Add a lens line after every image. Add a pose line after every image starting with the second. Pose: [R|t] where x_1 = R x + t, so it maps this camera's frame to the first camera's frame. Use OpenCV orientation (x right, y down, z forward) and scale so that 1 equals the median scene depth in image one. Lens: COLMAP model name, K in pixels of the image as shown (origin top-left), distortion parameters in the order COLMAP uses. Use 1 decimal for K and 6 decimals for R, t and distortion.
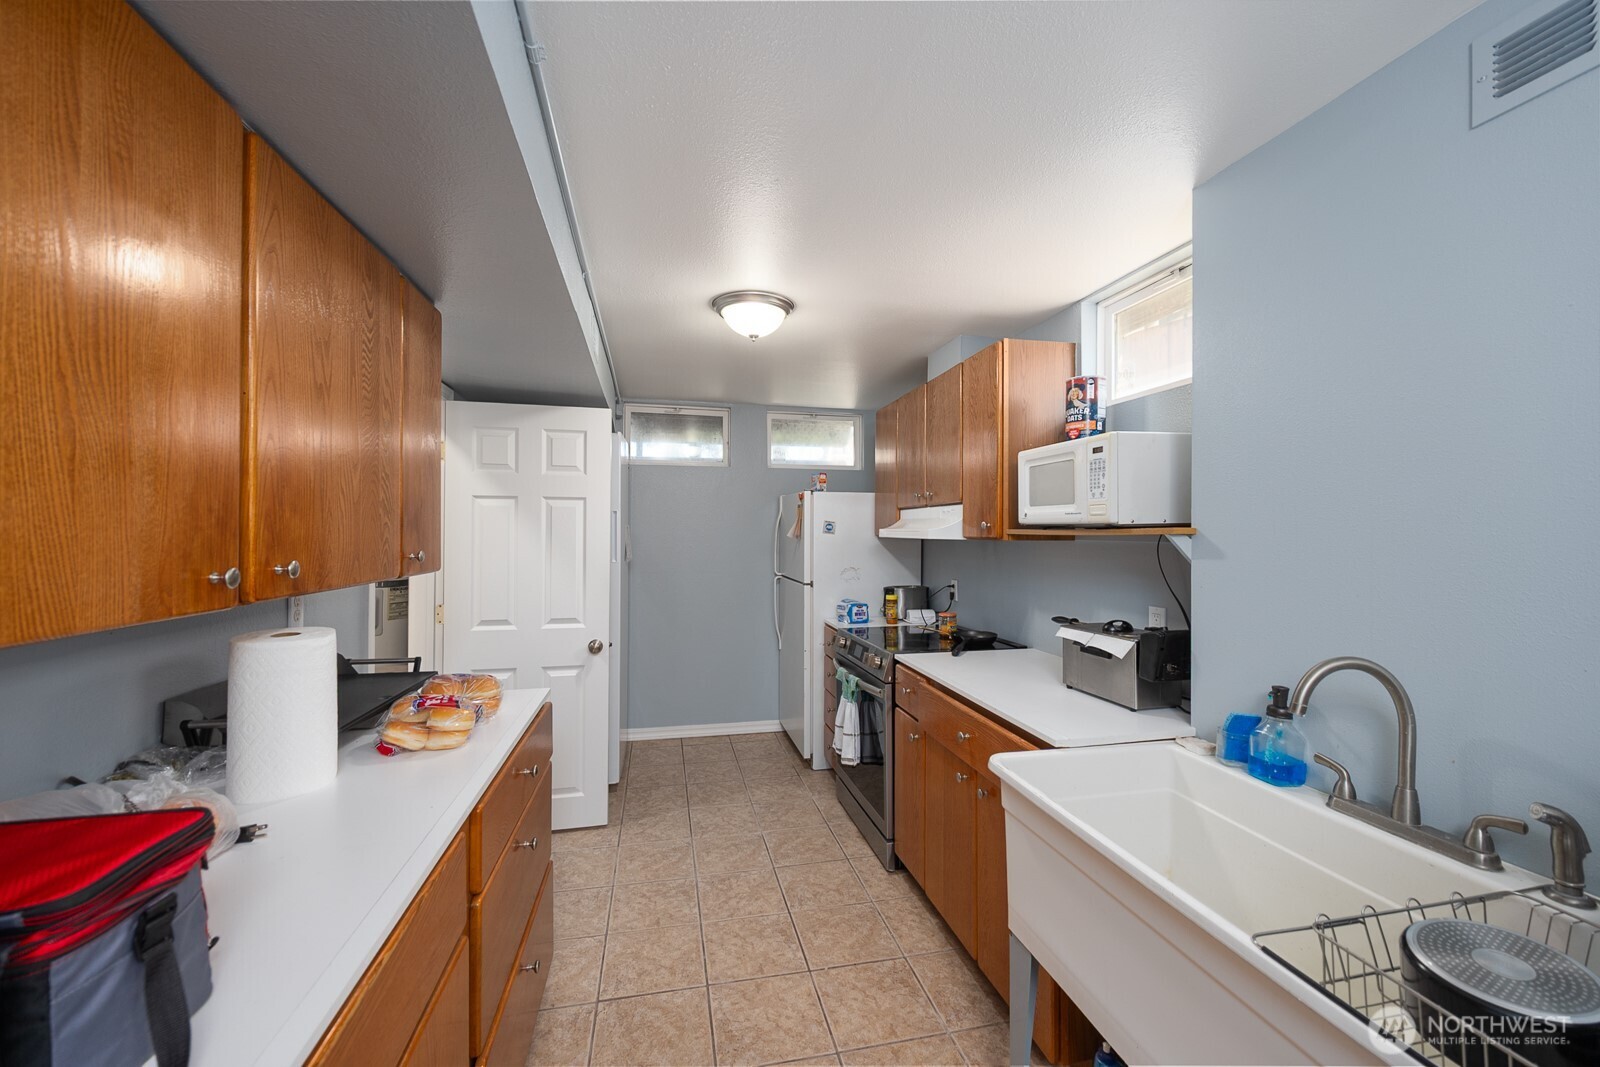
lens RADIAL K [[636.4, 0, 799.5], [0, 636.4, 533.7], [0, 0, 1]] dist [-0.004470, 0.000946]
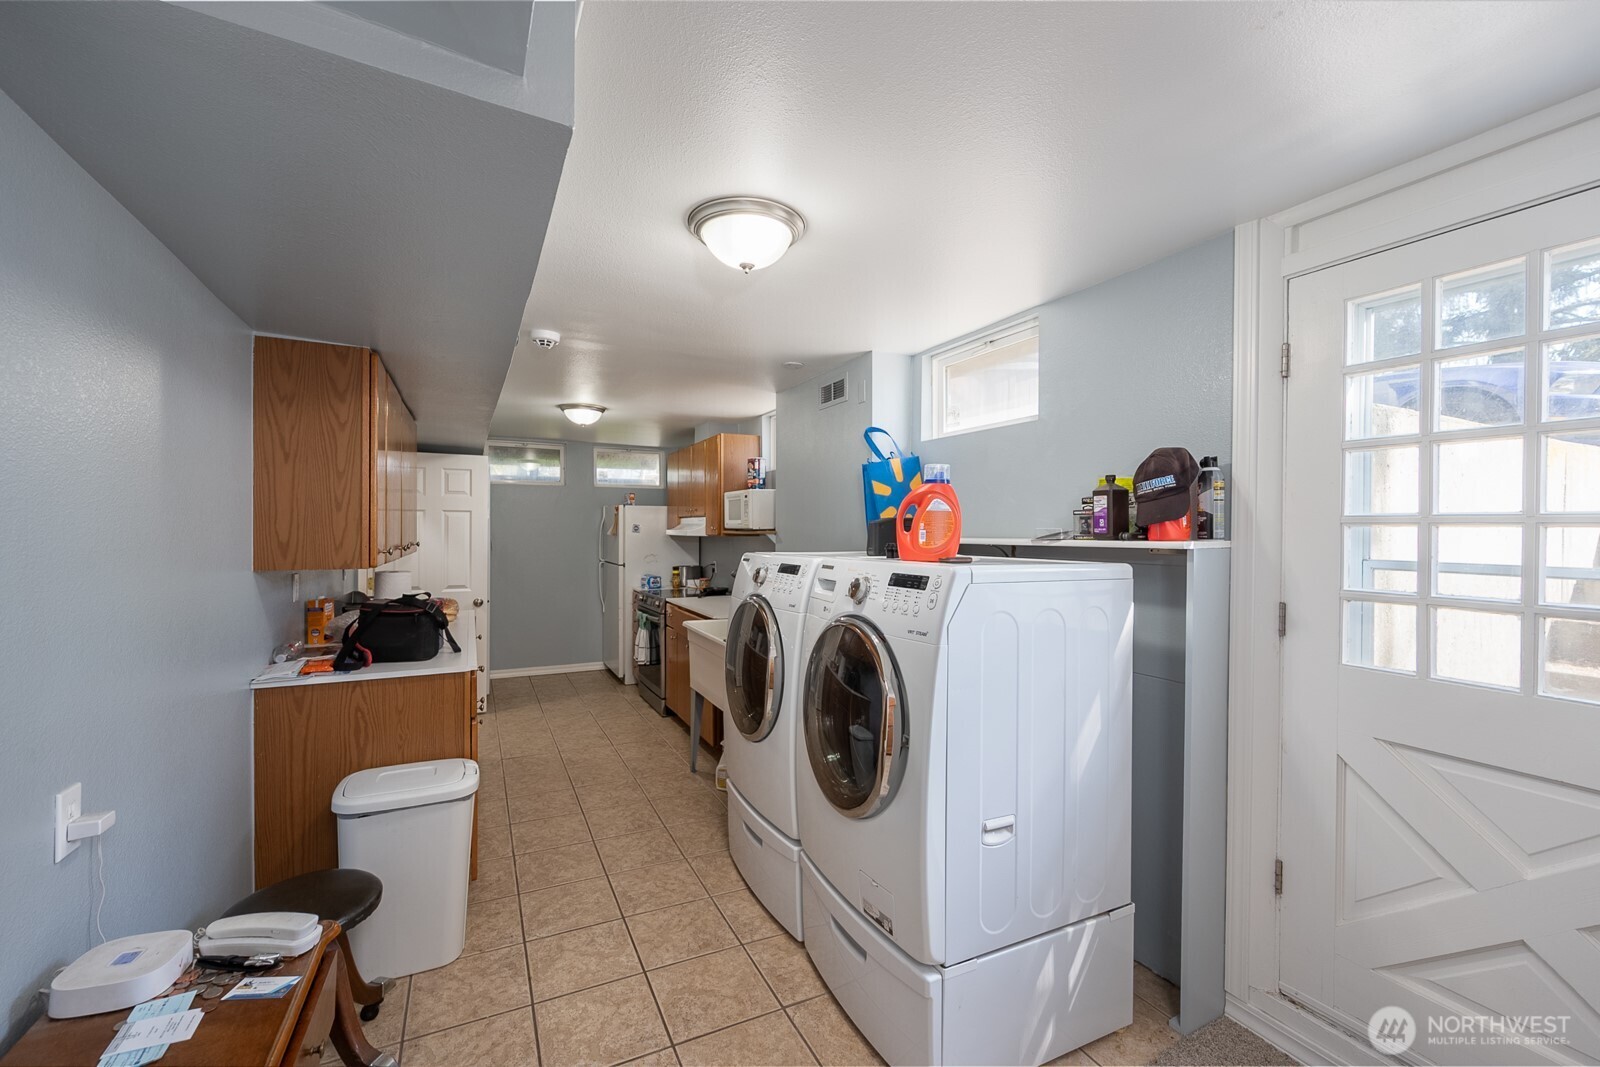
lens RADIAL K [[622.4, 0, 842.2], [0, 622.4, 532.4], [0, 0, 1]] dist [0.010253, -0.000116]
pose [[0.949309, -0.001545, 0.314340, 0.048692], [0.000672, 0.999996, 0.002884, -0.004686], [-0.314343, -0.002526, 0.949306, -0.644505]]
